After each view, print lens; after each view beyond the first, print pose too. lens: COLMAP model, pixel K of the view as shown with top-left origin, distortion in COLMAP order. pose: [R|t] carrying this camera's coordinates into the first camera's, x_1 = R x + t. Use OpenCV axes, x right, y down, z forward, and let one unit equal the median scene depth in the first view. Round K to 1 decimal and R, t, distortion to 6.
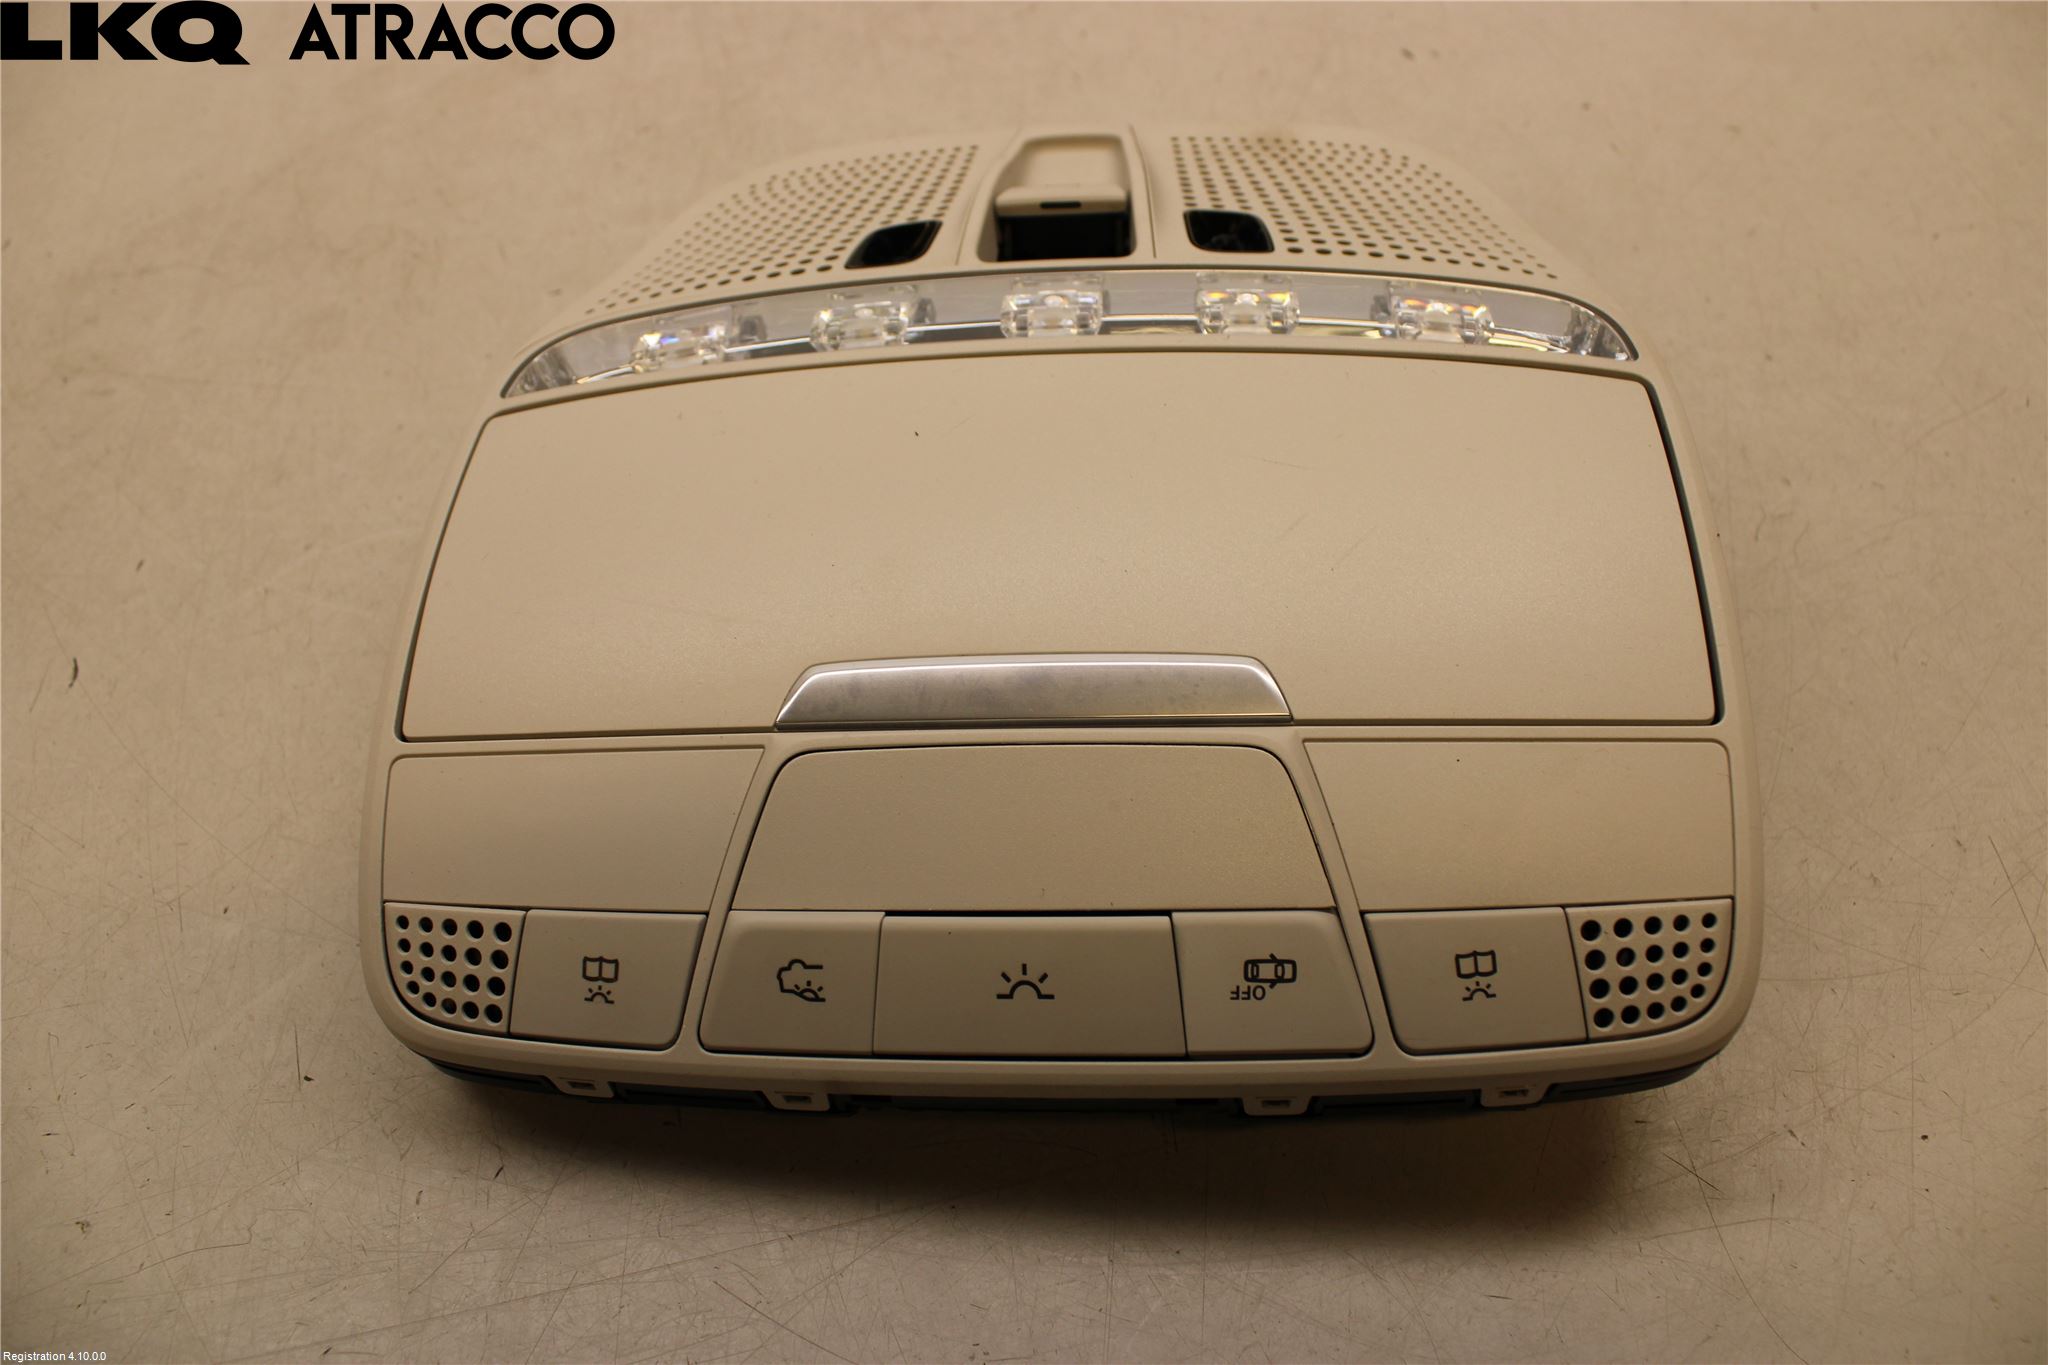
lens RADIAL K [[1672.0, 0, 1033.4], [0, 1672.0, 710.0], [0, 0, 1]] dist [-0.140881, 0.081603]
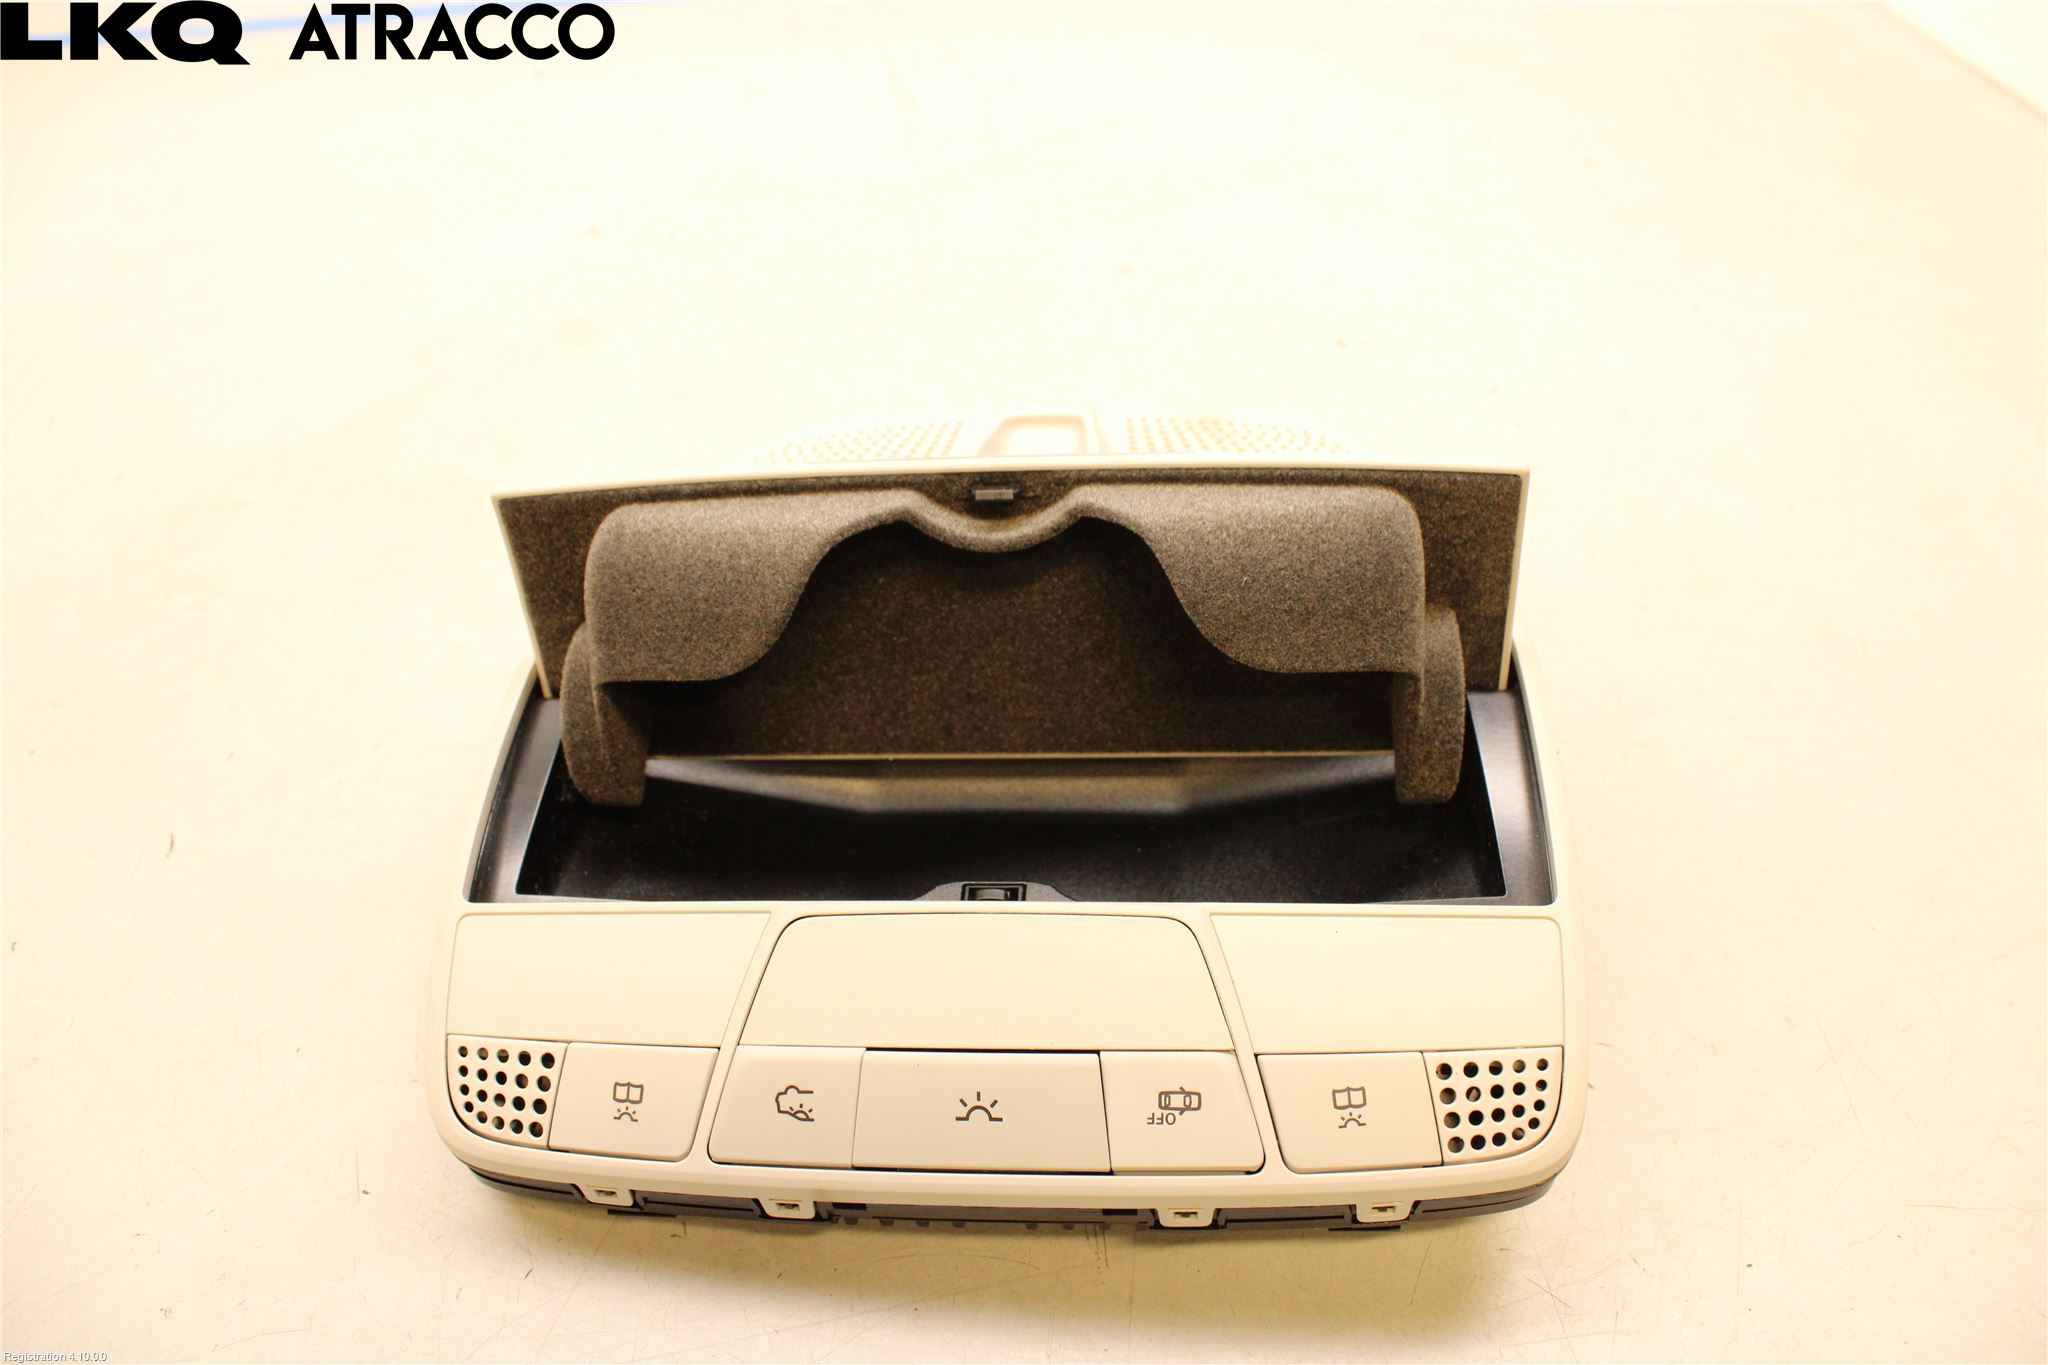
lens RADIAL K [[1672.0, 0, 1033.4], [0, 1672.0, 710.0], [0, 0, 1]] dist [-0.140881, 0.081603]
pose [[0.999791, 0.019691, 0.005412, 0.021636], [-0.018727, 0.989762, -0.141495, 0.044978], [-0.008143, 0.141364, 0.989924, -0.232581]]
